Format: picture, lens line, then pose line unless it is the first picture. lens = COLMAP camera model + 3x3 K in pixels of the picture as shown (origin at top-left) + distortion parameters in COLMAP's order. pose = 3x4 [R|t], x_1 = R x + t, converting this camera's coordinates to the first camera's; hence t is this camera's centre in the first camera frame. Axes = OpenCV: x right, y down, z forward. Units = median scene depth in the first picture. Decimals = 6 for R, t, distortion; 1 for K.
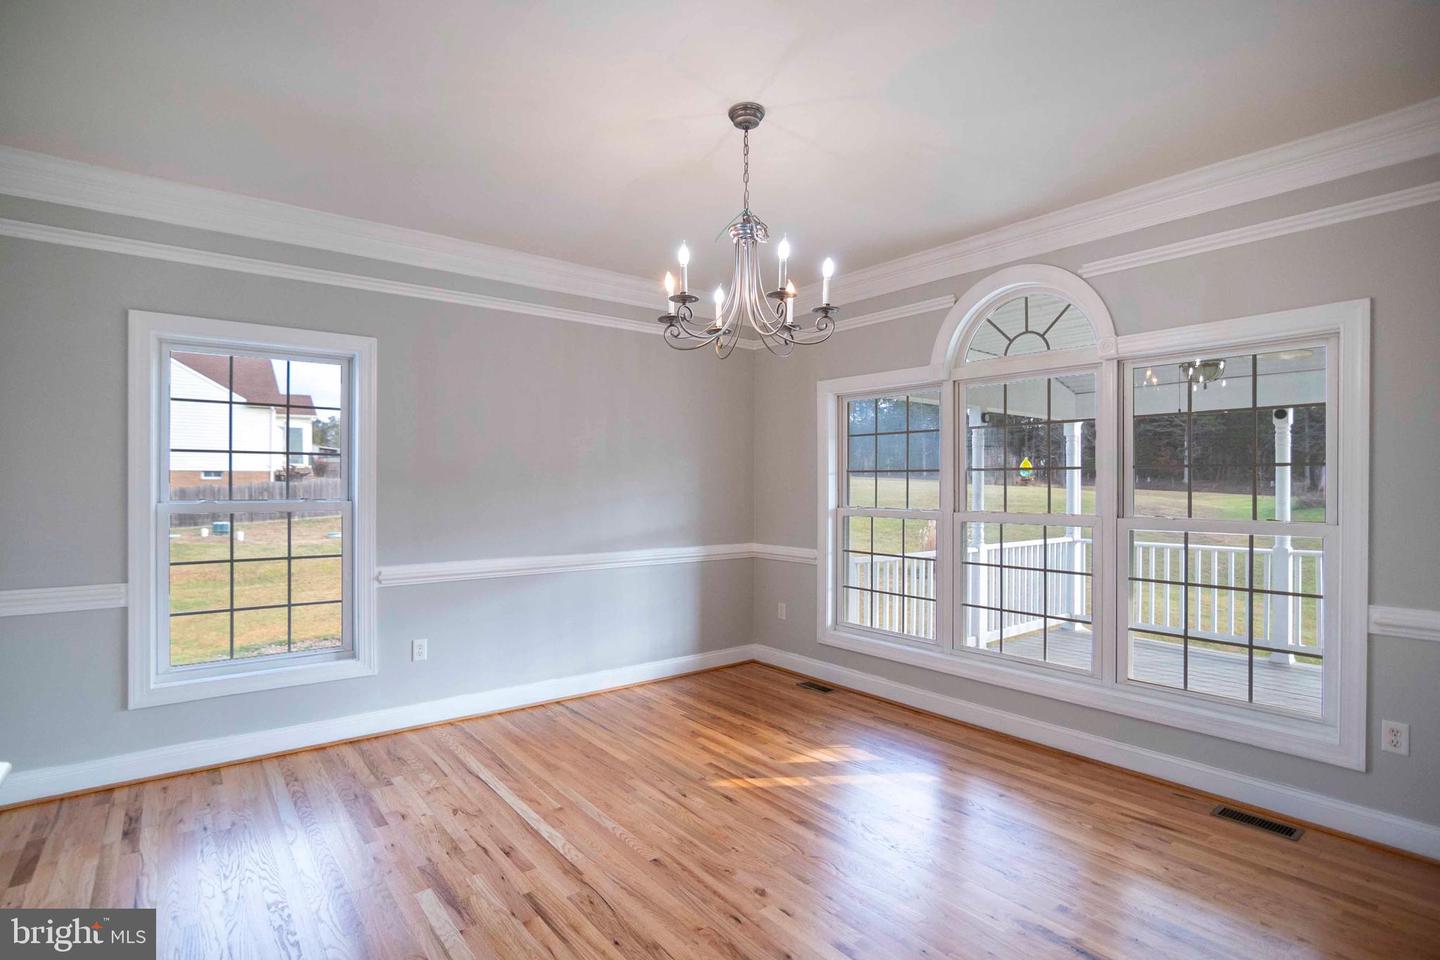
lens RADIAL K [[702.6, 0, 707.5], [0, 702.6, 486.6], [0, 0, 1]] dist [-0.034288, 0.010390]
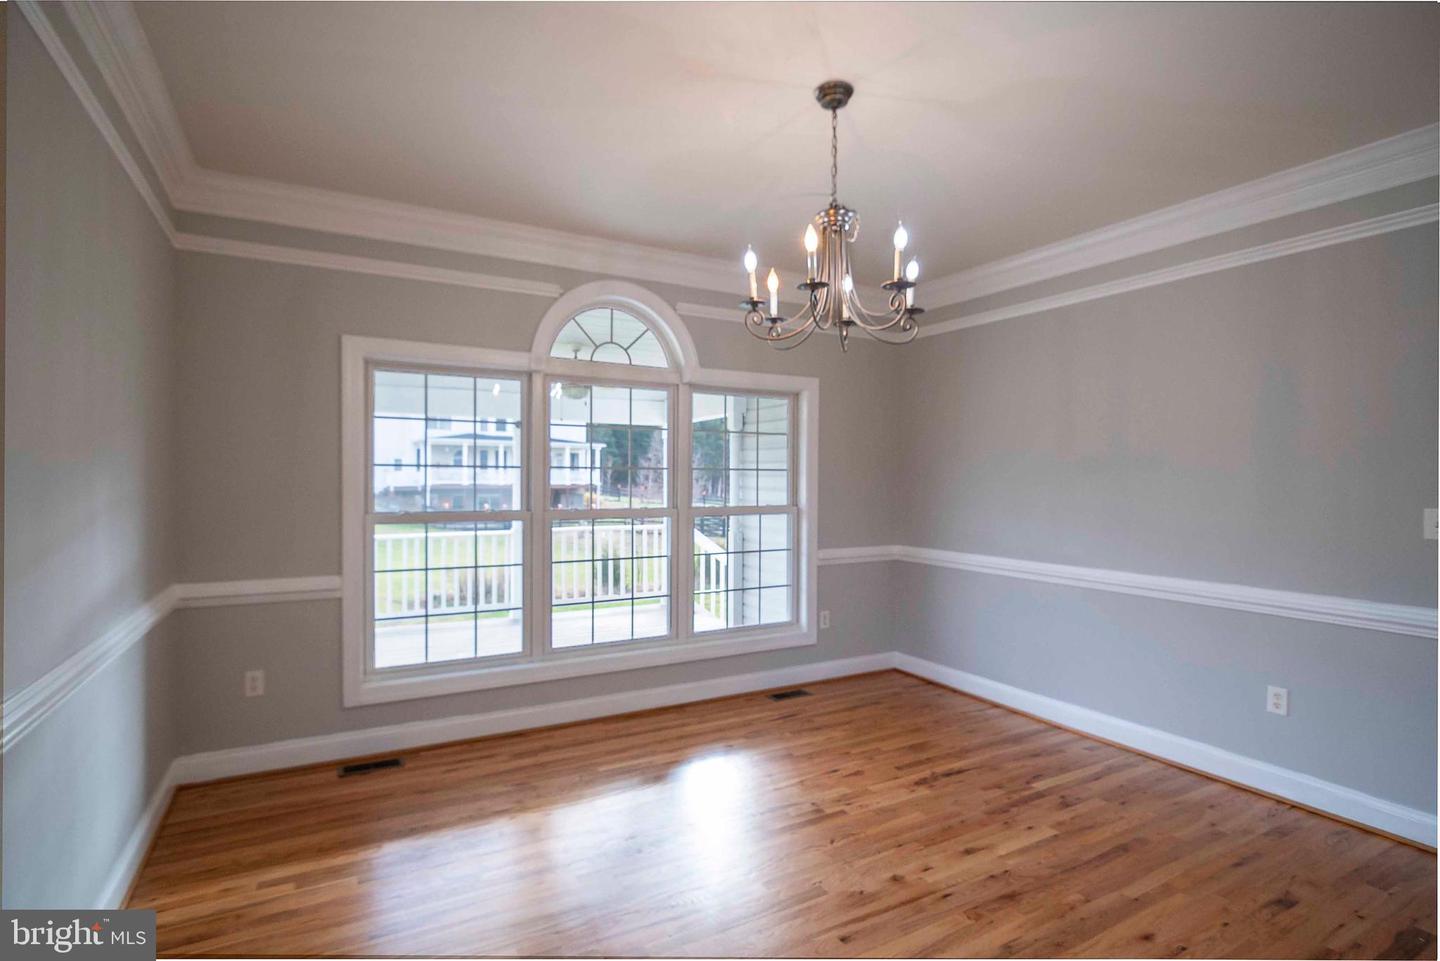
lens RADIAL K [[702.6, 0, 707.5], [0, 702.6, 487.1], [0, 0, 1]] dist [-0.034288, 0.010390]
pose [[0.151920, -0.014067, 0.988293, -0.675916], [-0.001982, 0.999892, 0.014537, -0.013668], [-0.988391, -0.004168, 0.151876, 0.767543]]
